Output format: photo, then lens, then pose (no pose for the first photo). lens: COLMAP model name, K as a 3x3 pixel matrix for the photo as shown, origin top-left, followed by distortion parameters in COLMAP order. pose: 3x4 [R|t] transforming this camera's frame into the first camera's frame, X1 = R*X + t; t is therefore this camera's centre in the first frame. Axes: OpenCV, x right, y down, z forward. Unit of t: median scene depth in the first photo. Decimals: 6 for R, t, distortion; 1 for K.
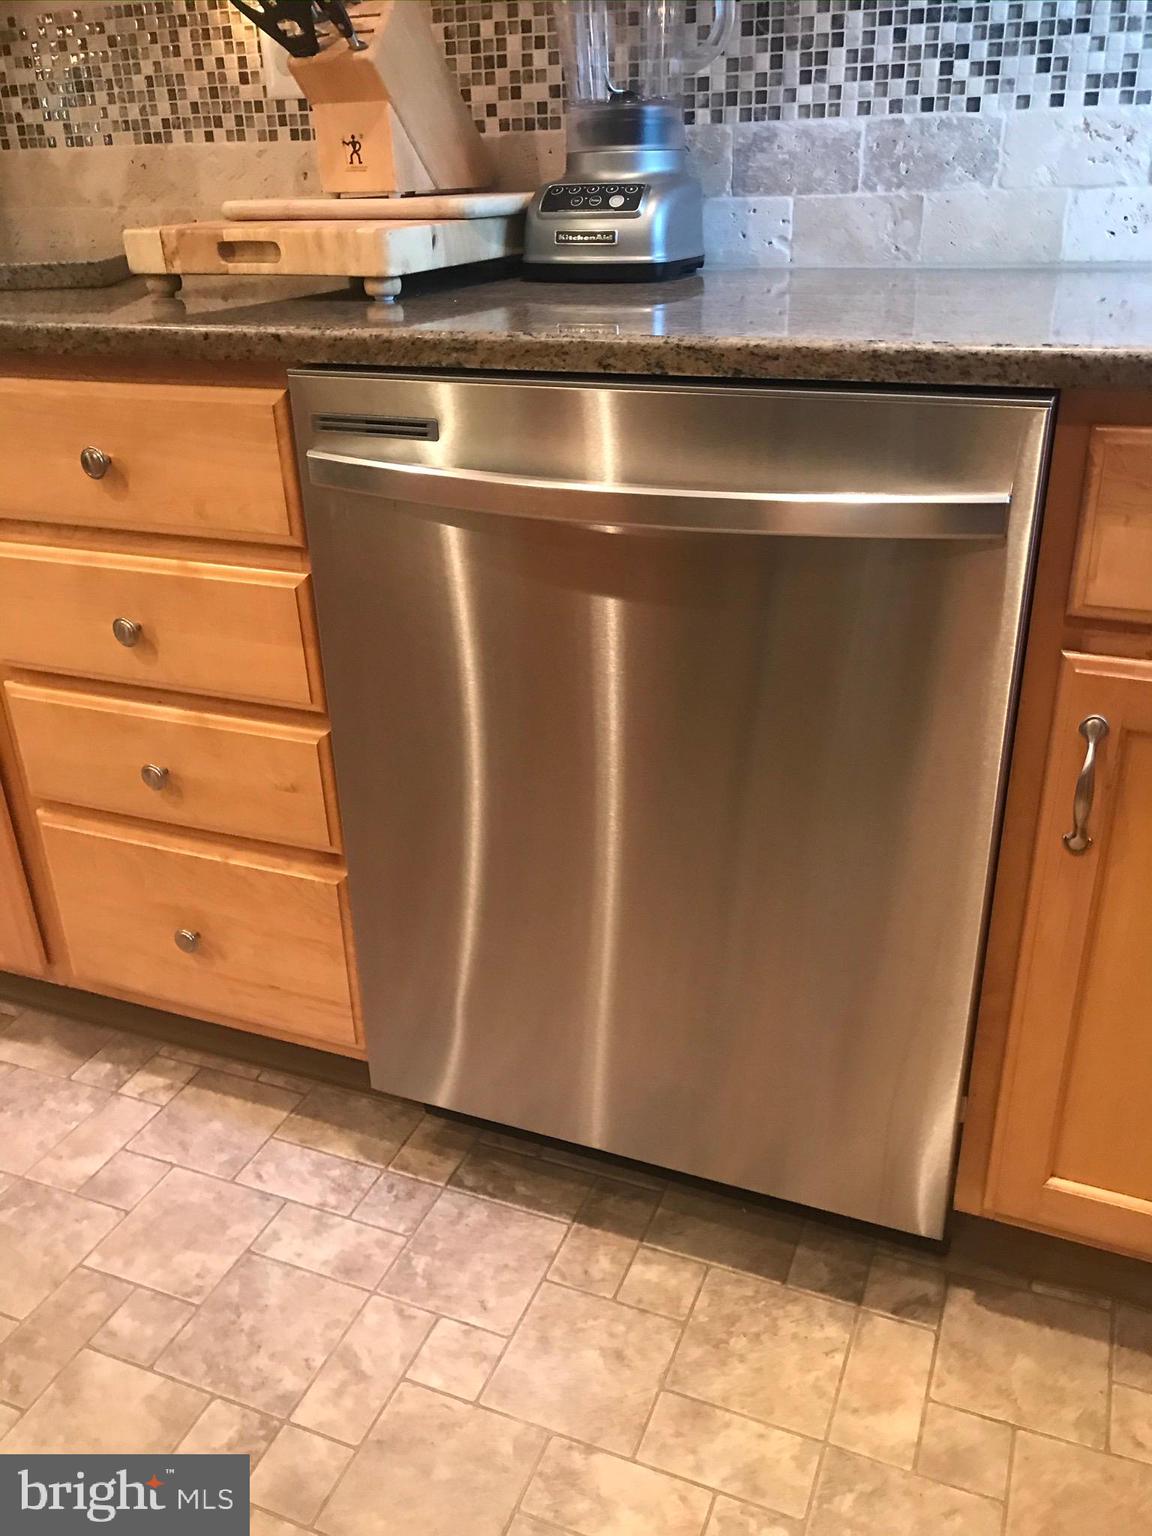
lens RADIAL K [[1259.6, 0, 578.5], [0, 1259.6, 771.7], [0, 0, 1]] dist [0.032721, -0.035226]
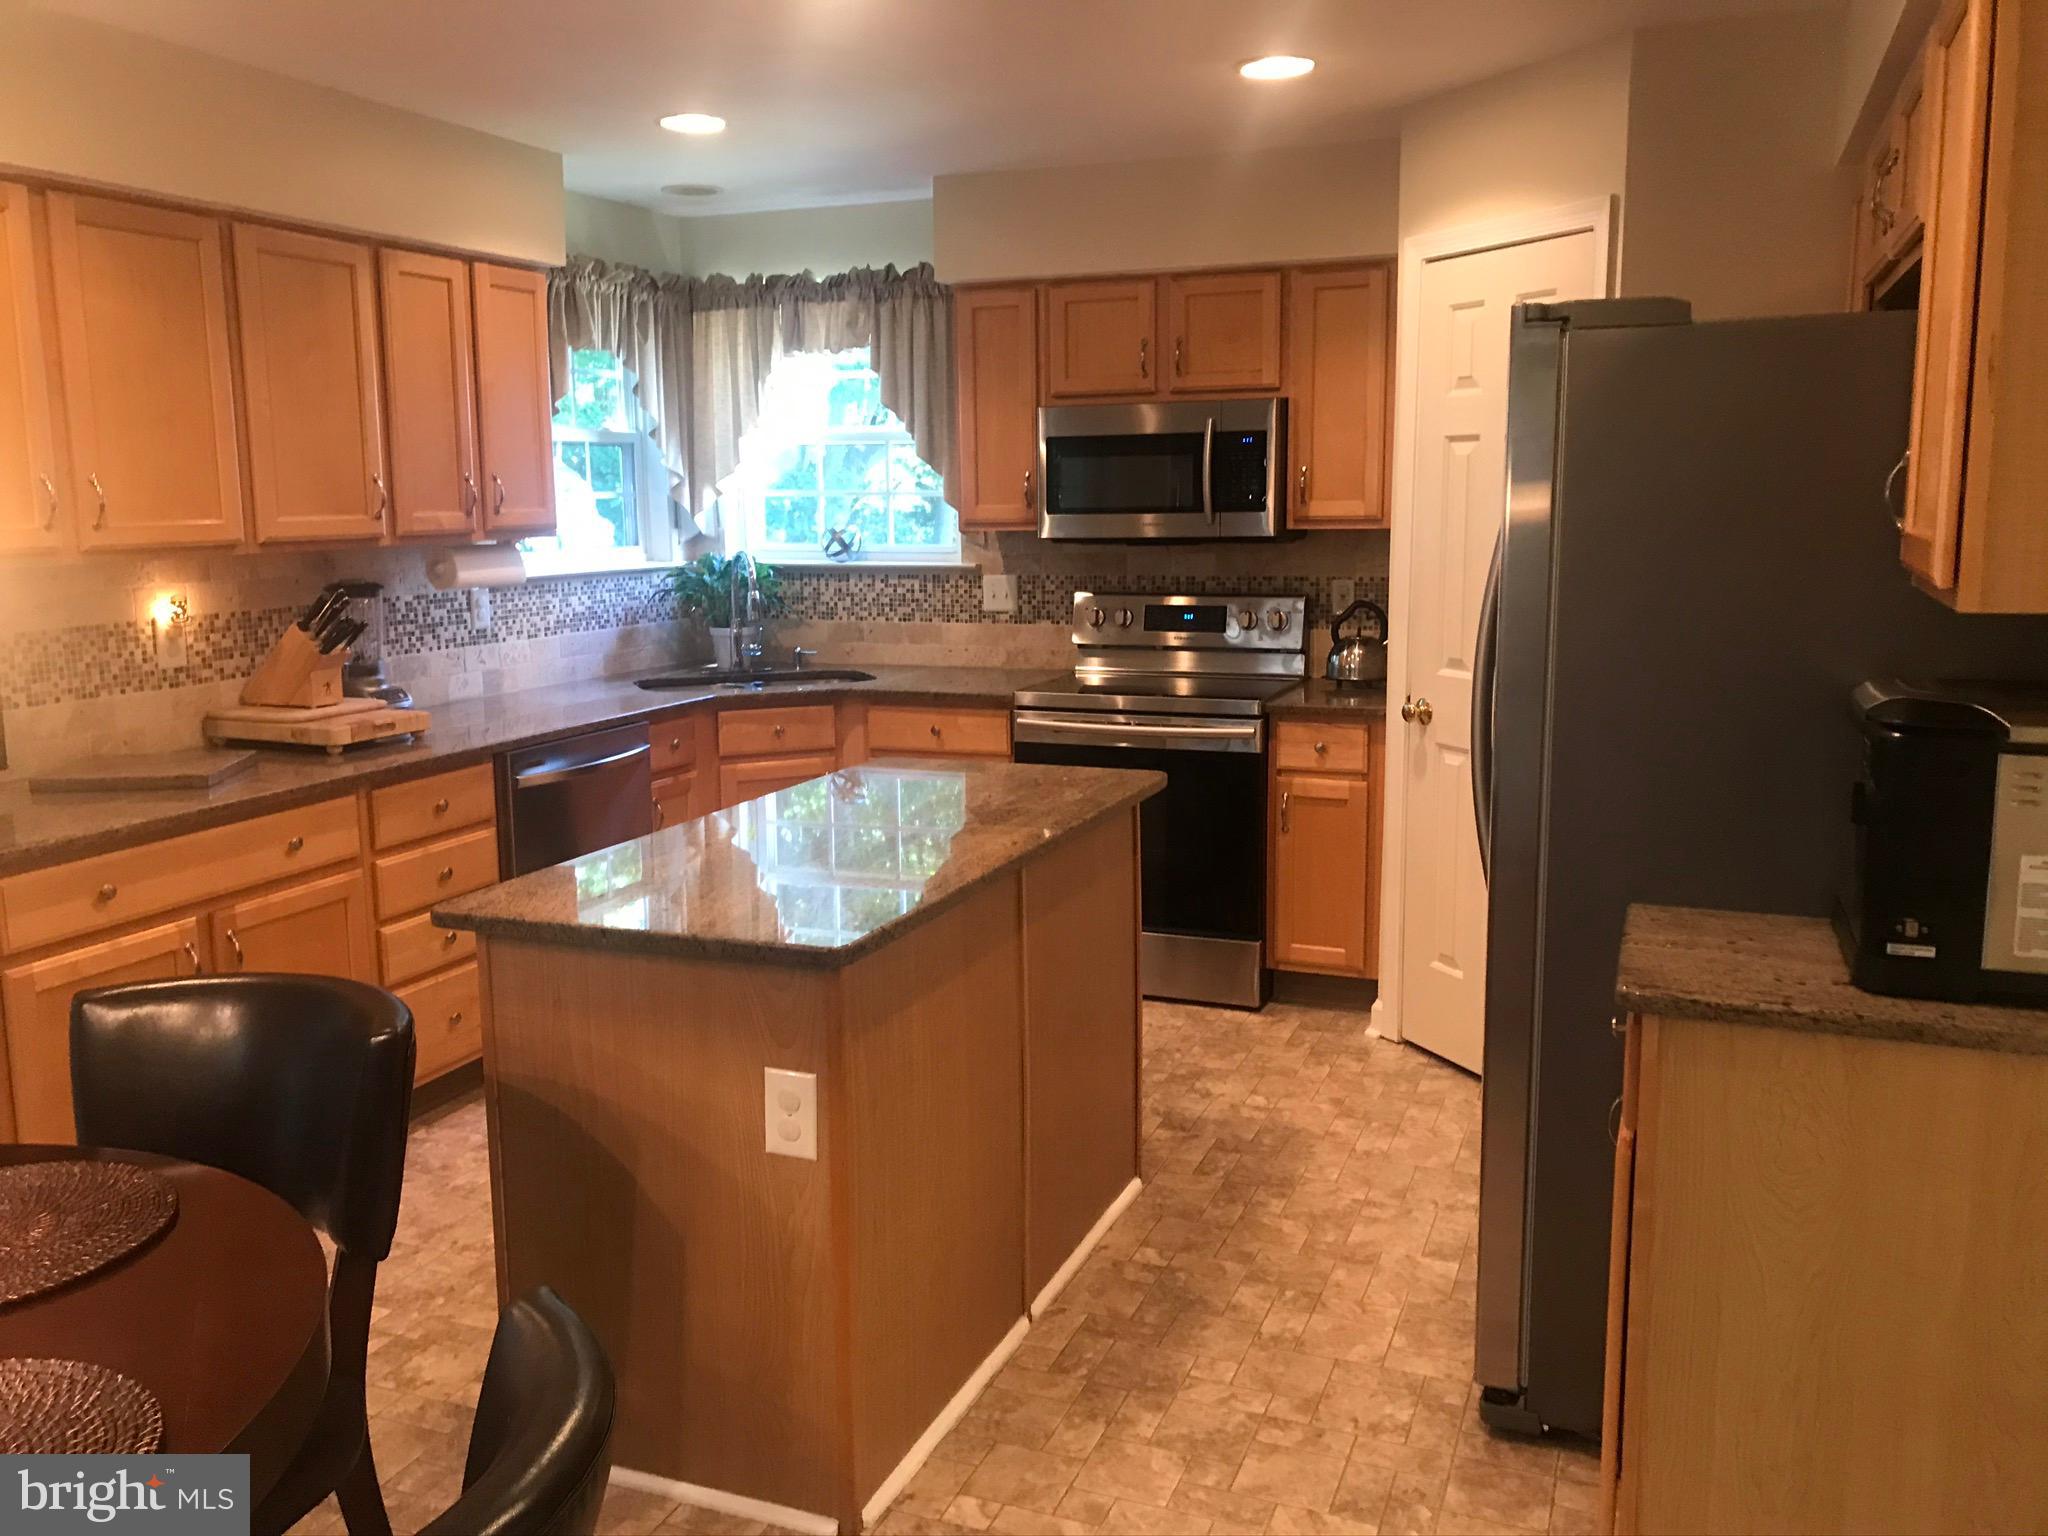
lens RADIAL K [[1679.4, 0, 1022.9], [0, 1679.4, 769.1], [0, 0, 1]] dist [0.032721, -0.035226]
pose [[-0.006208, -0.142621, 0.989758, -2.628802], [0.440865, 0.888003, 0.130723, -0.168462], [-0.897552, 0.437161, 0.057364, -0.191320]]
